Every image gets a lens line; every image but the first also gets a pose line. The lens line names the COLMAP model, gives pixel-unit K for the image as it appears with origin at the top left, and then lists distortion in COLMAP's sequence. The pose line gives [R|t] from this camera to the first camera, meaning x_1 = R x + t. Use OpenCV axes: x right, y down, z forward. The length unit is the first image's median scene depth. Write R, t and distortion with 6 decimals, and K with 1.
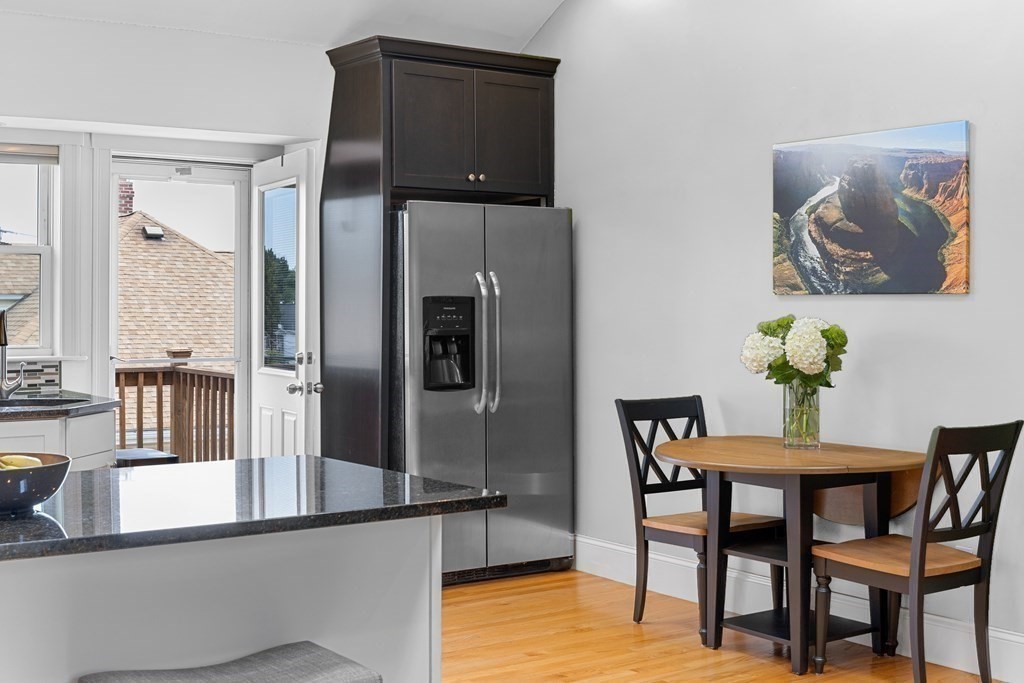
lens RADIAL K [[1326.3, 0, 512.3], [0, 1326.3, 336.7], [0, 0, 1]] dist [-0.072400, 0.000000]
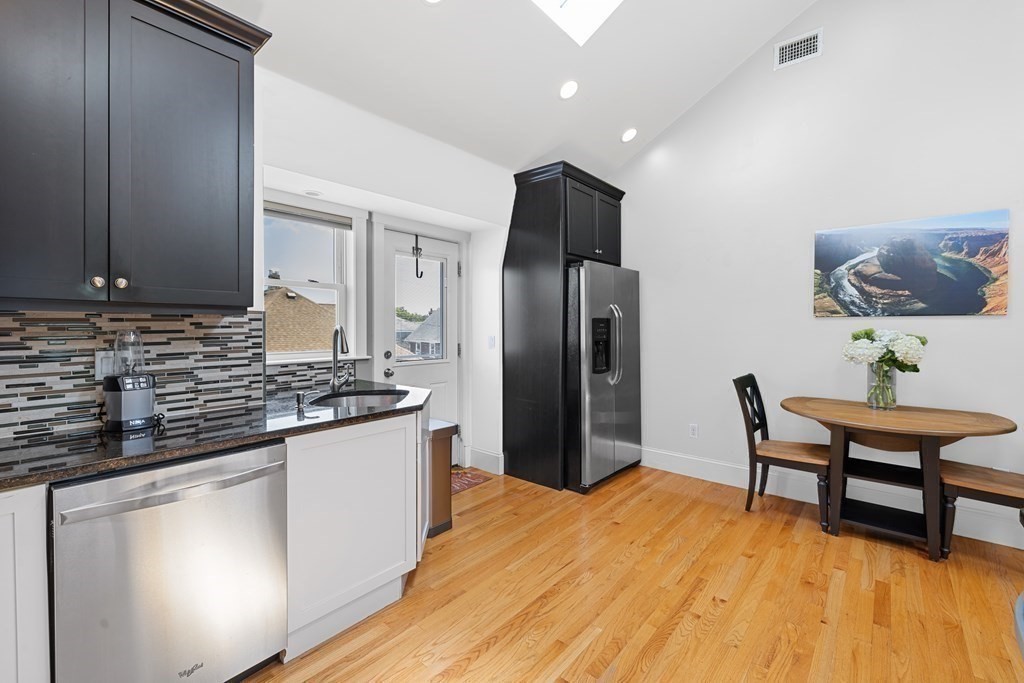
lens RADIAL K [[435.8, 0, 511.5], [0, 435.8, 335.7], [0, 0, 1]] dist [-0.000511, 0.000273]
pose [[0.970249, -0.006799, 0.242013, -0.347050], [0.006804, 0.999977, 0.000813, -0.010317], [-0.242013, 0.000858, 0.970273, 0.561532]]
